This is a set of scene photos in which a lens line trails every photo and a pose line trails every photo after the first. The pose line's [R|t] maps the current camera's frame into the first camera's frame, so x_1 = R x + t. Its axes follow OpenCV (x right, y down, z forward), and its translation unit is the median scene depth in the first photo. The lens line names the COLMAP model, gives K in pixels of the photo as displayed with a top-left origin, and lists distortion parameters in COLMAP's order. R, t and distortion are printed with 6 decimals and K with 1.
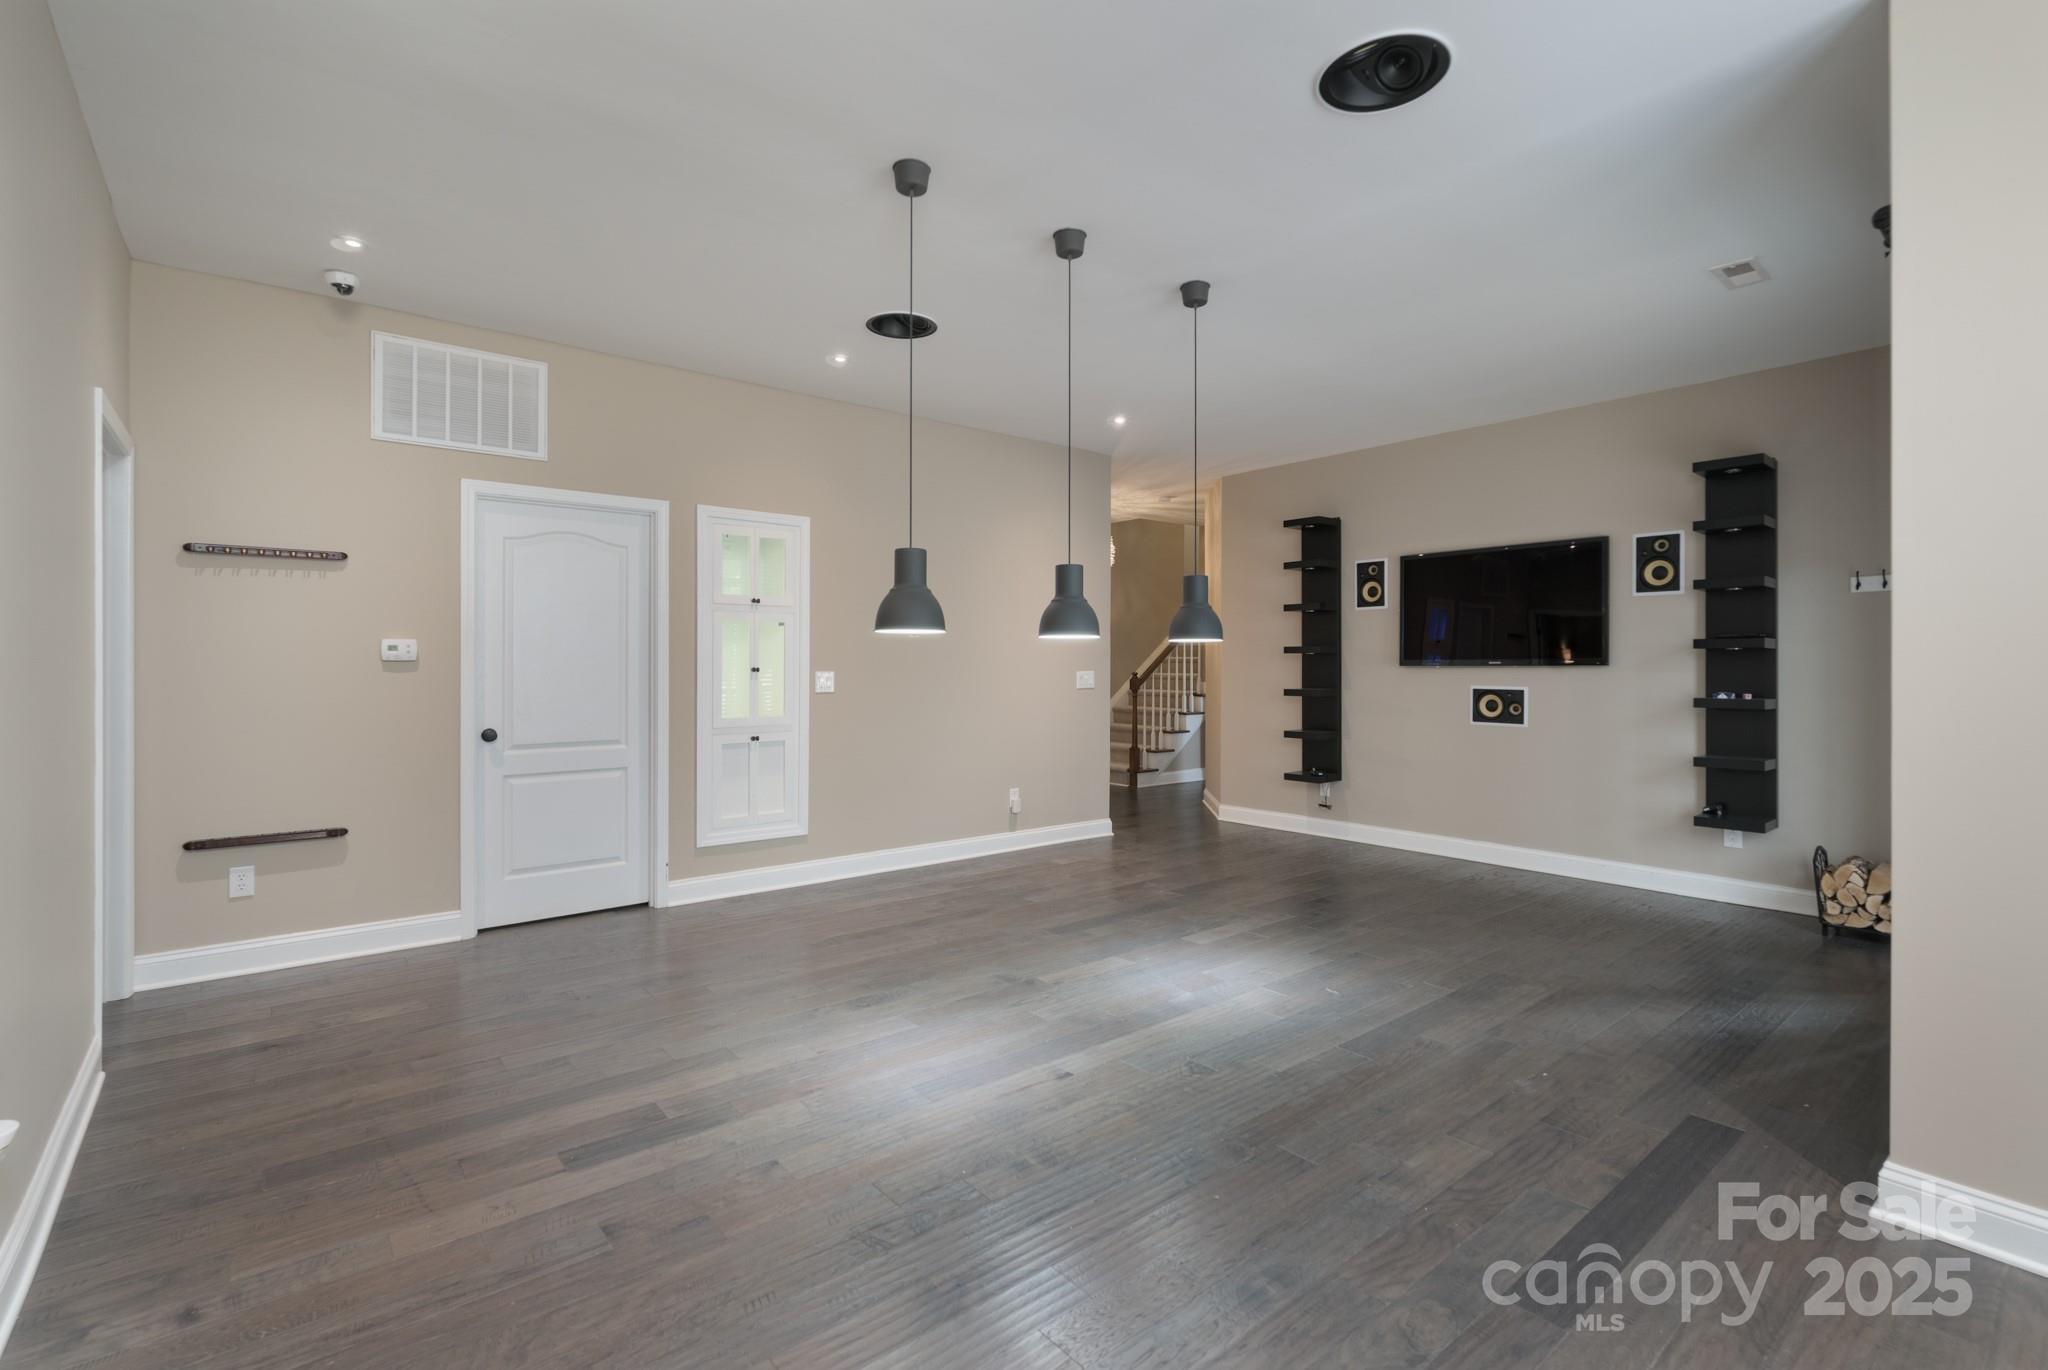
lens RADIAL K [[930.7, 0, 1010.6], [0, 930.7, 673.2], [0, 0, 1]] dist [0.003965, -0.000040]
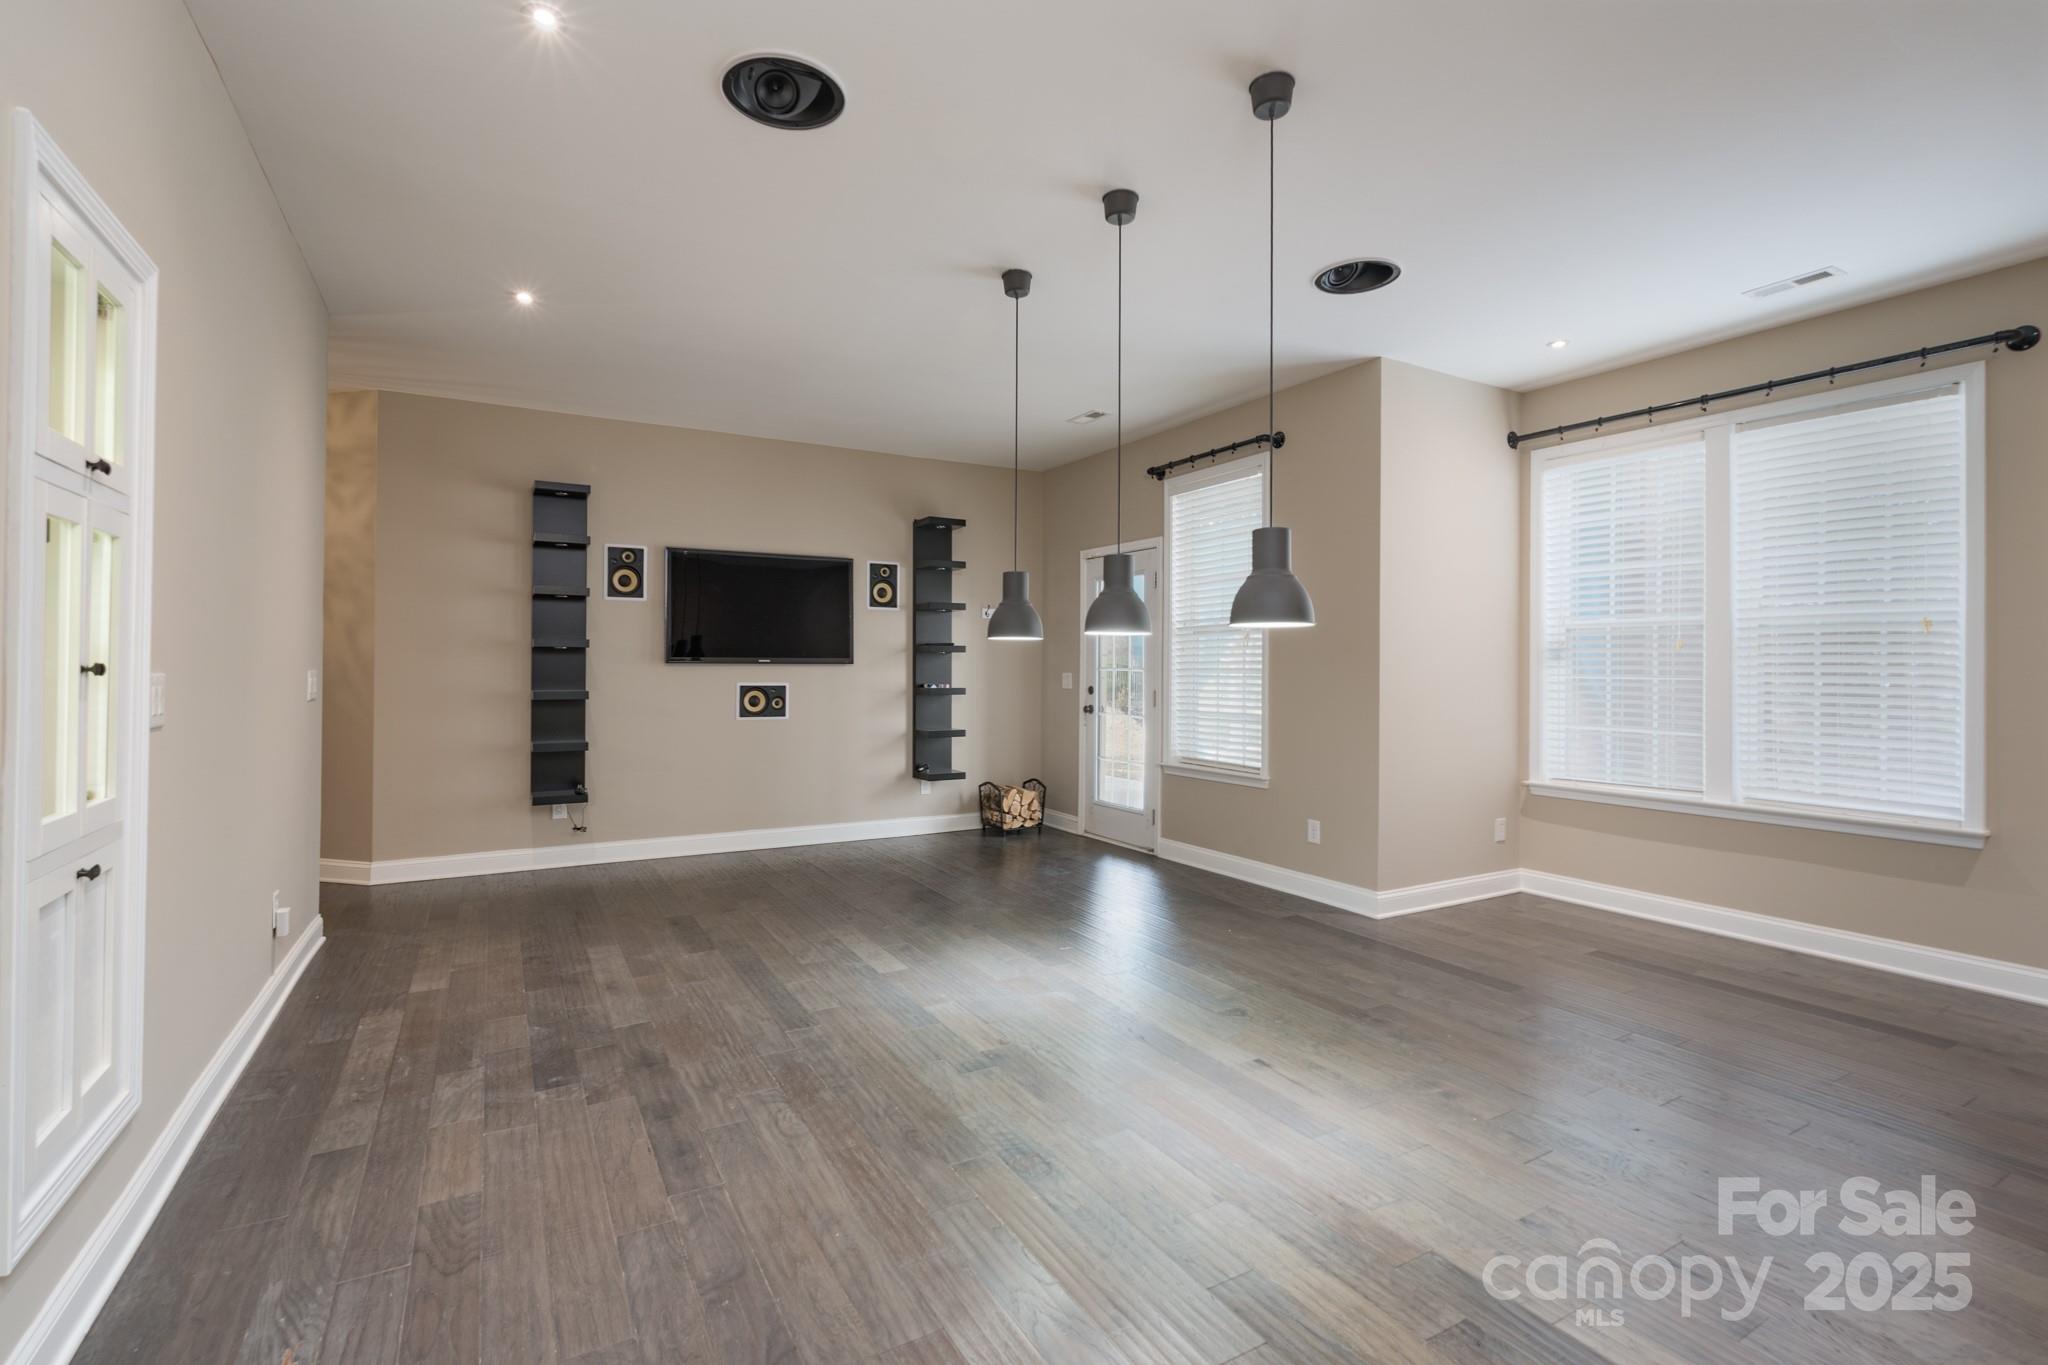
lens RADIAL K [[930.7, 0, 1013.8], [0, 930.7, 669.2], [0, 0, 1]] dist [0.003965, -0.000040]
pose [[0.158048, -0.002307, 0.987429, -0.566538], [0.003832, 0.999991, 0.001723, -0.002900], [-0.987424, 0.003511, 0.158055, 0.627349]]
